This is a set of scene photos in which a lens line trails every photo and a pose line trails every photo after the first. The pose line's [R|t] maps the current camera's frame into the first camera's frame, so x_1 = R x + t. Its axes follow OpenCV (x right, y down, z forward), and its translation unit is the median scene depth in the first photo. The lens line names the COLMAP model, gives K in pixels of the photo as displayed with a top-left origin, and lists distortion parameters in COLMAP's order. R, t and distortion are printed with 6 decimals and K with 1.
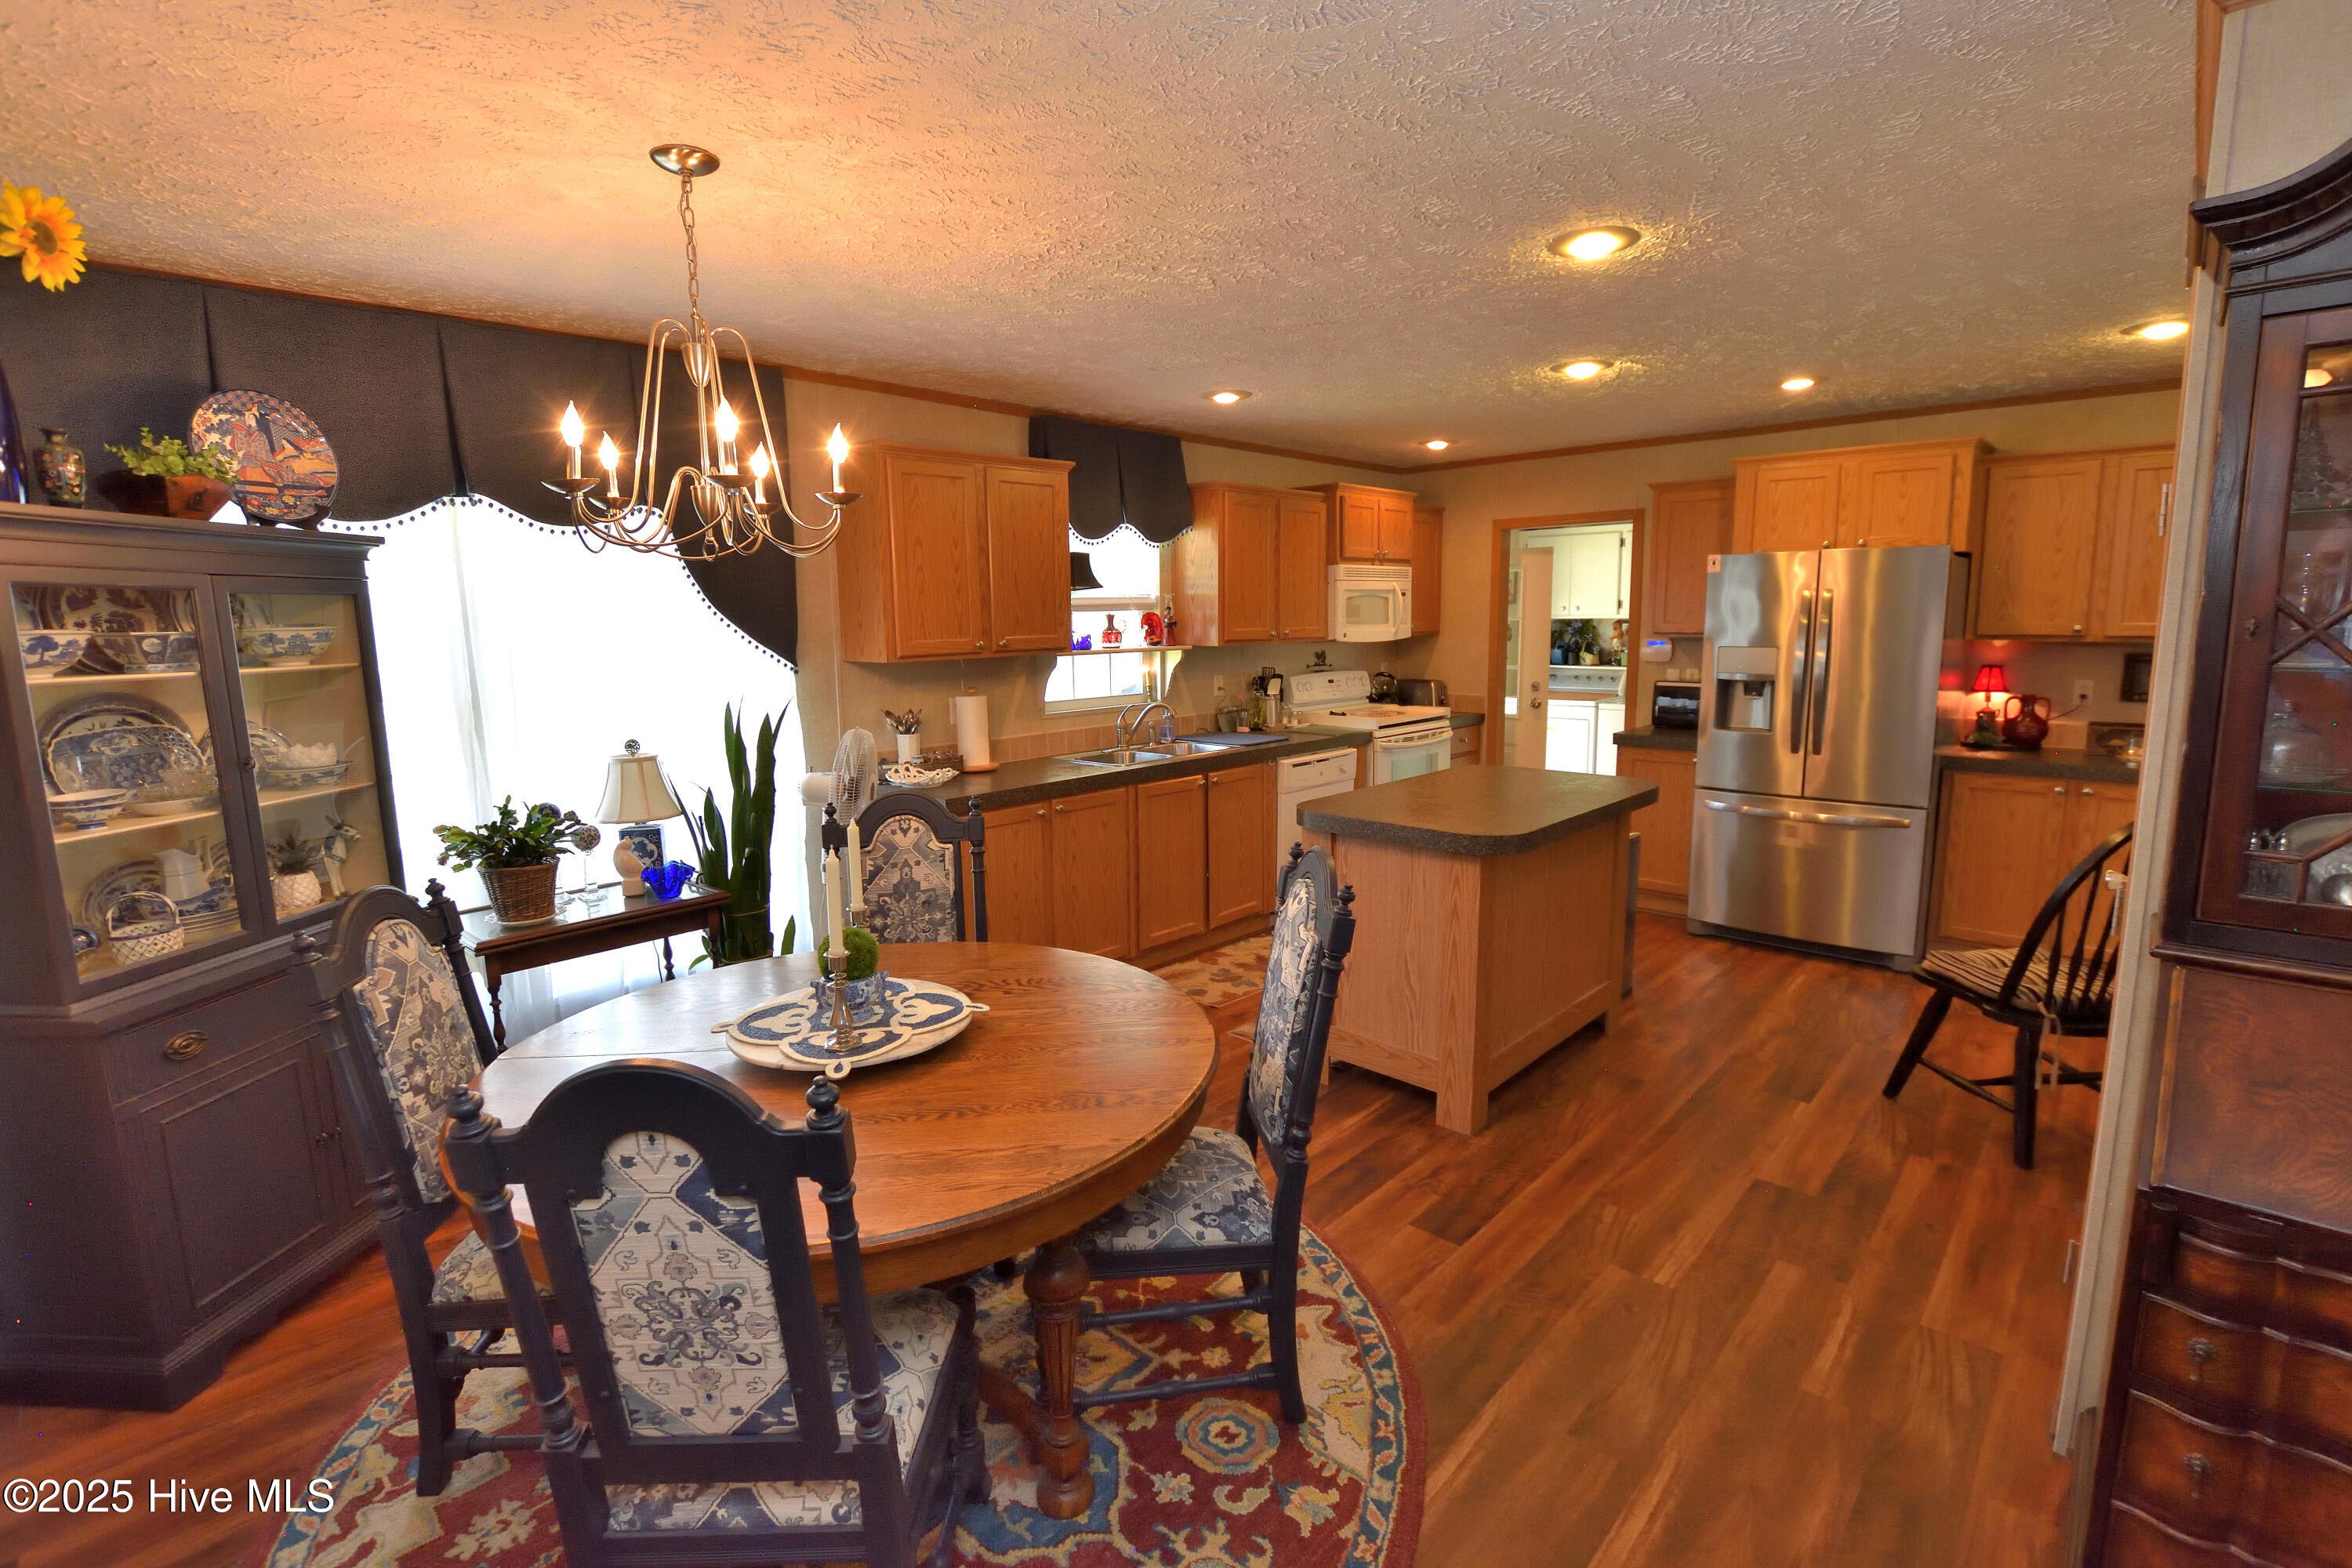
lens RADIAL K [[1066.1, 0, 1183.1], [0, 1066.1, 780.6], [0, 0, 1]] dist [-0.027544, 0.000058]
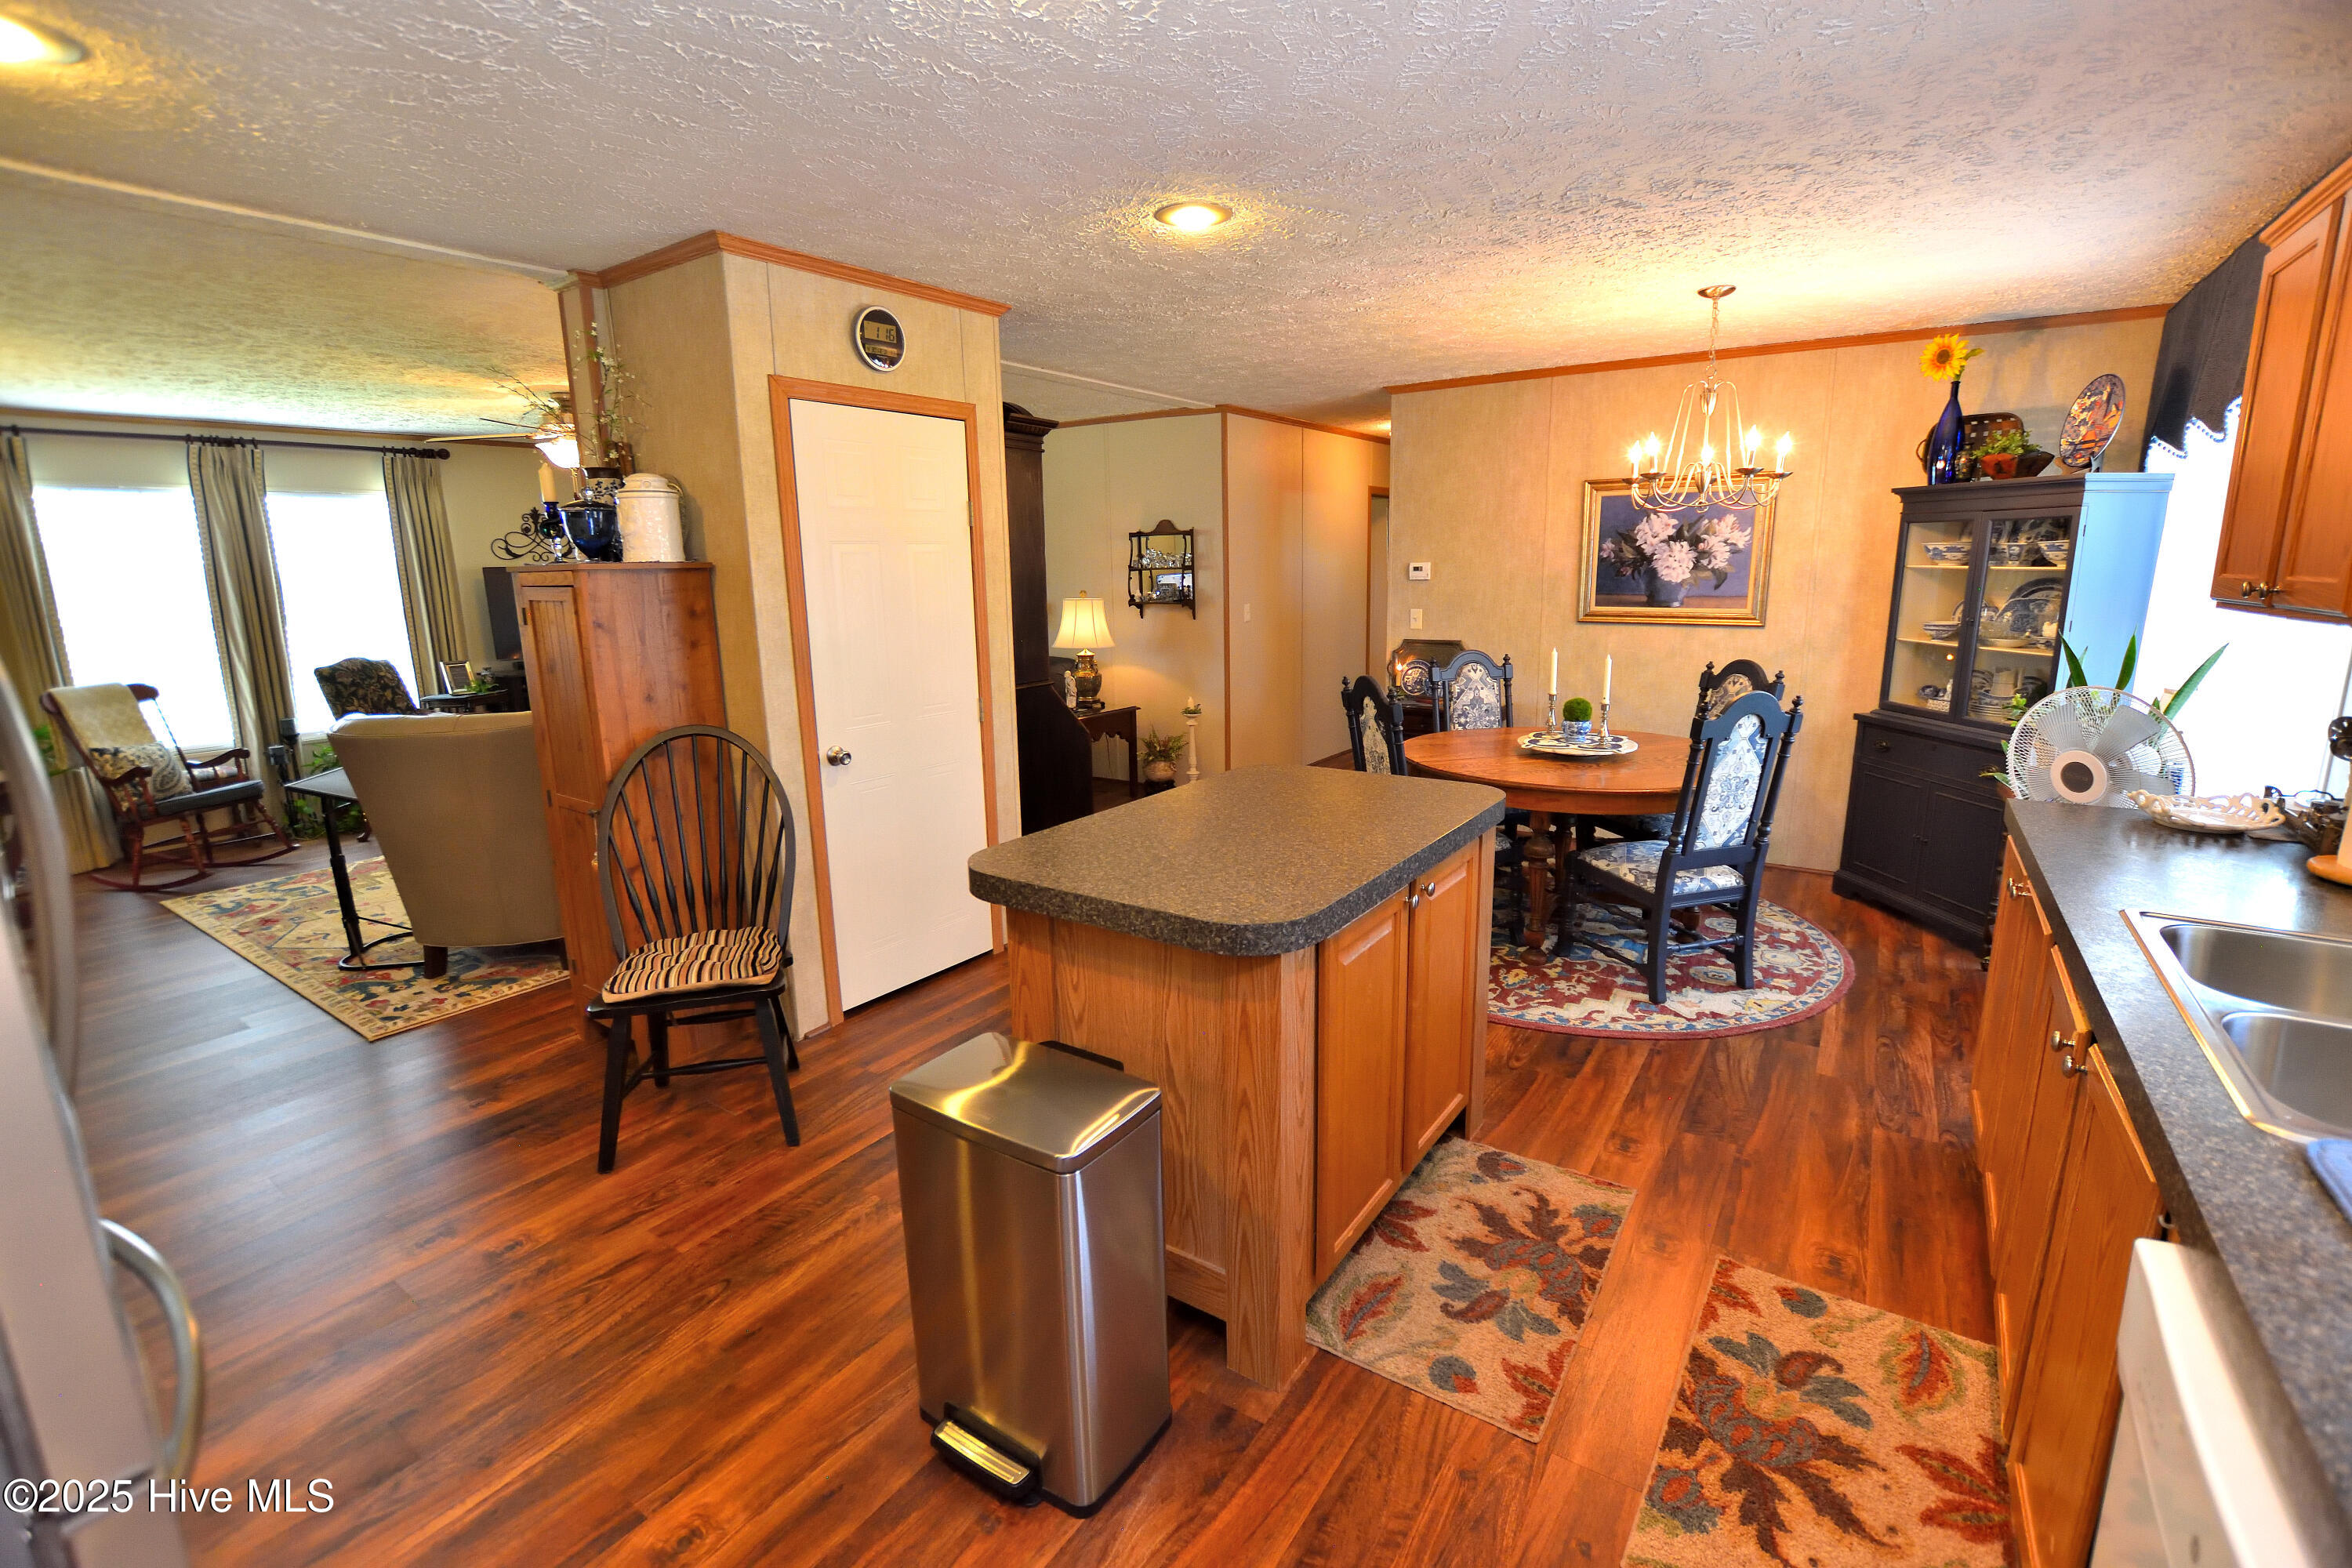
lens RADIAL K [[1029.8, 0, 1180.4], [0, 1029.8, 779.6], [0, 0, 1]] dist [-0.032590, 0.005329]
pose [[-0.987444, 0.061066, -0.145689, 0.593077], [0.005526, 0.935047, 0.354481, -0.332061], [0.157873, 0.349225, -0.923644, 2.183452]]
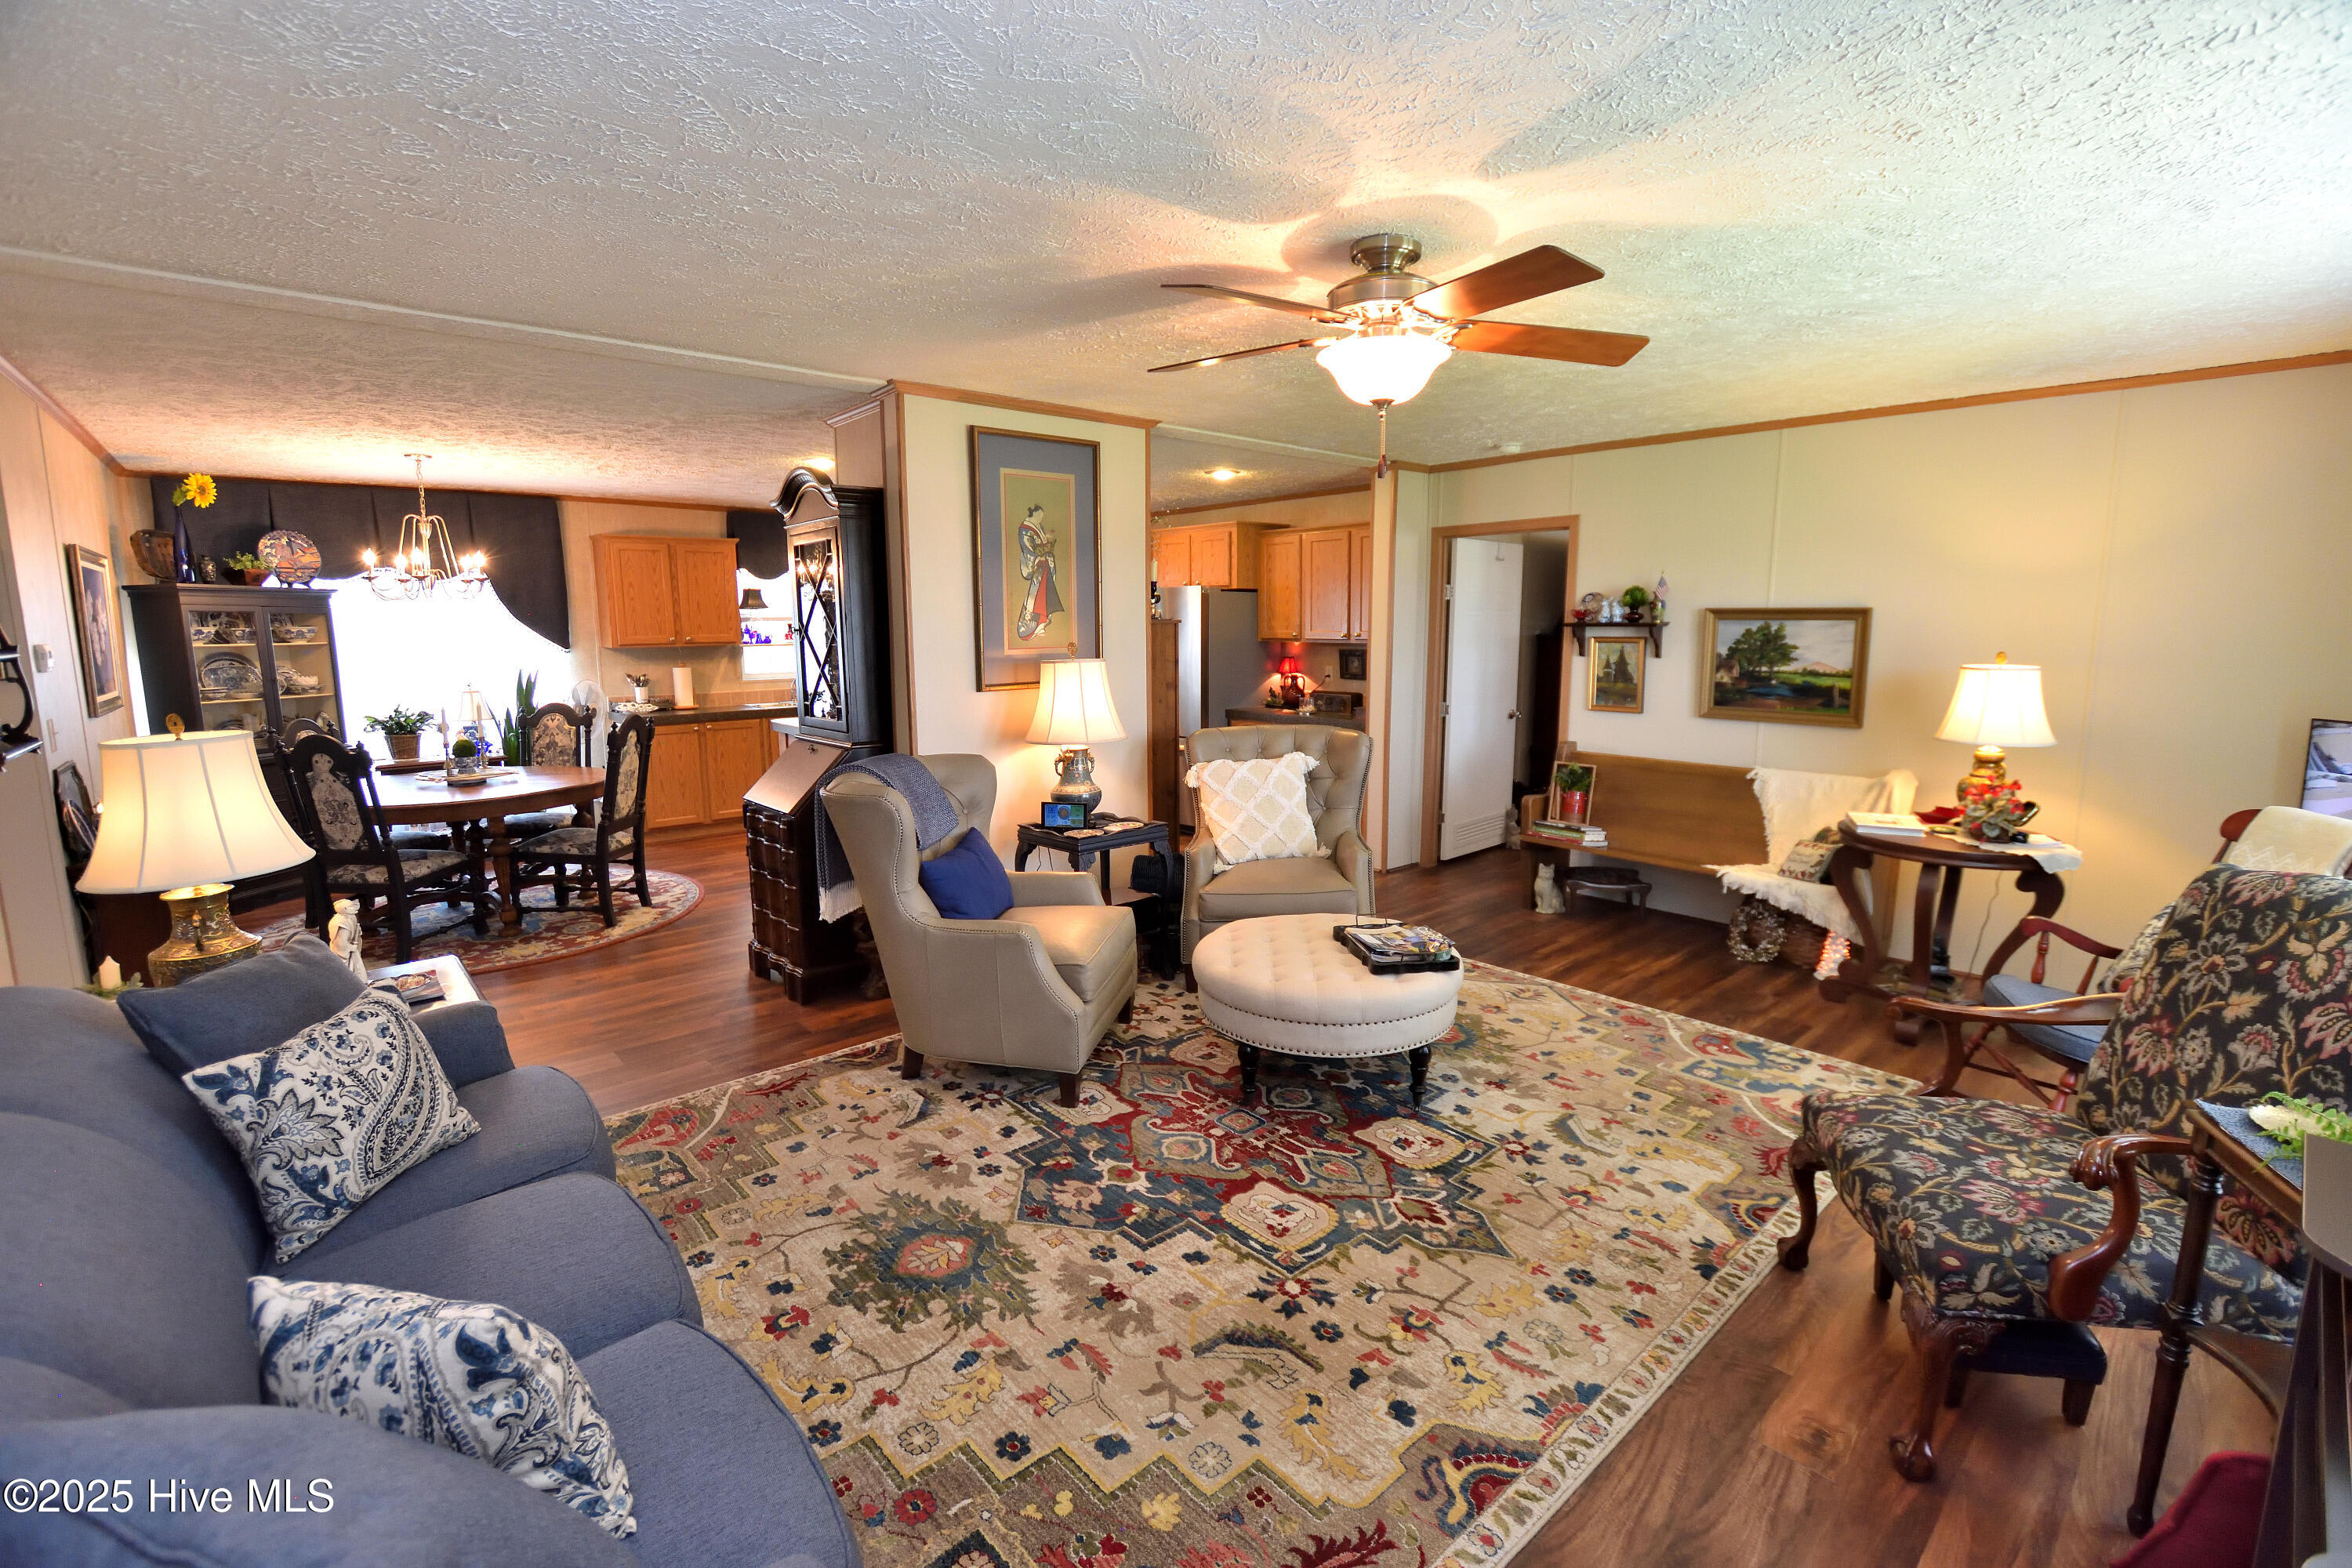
lens RADIAL K [[1031.4, 0, 1177.7], [0, 1031.4, 786.2], [0, 0, 1]] dist [-0.030168, 0.000197]
pose [[0.995472, 0.021852, -0.092511, 1.372071], [-0.021600, 0.999760, 0.003726, 0.165813], [0.092570, -0.001711, 0.995705, -1.115834]]
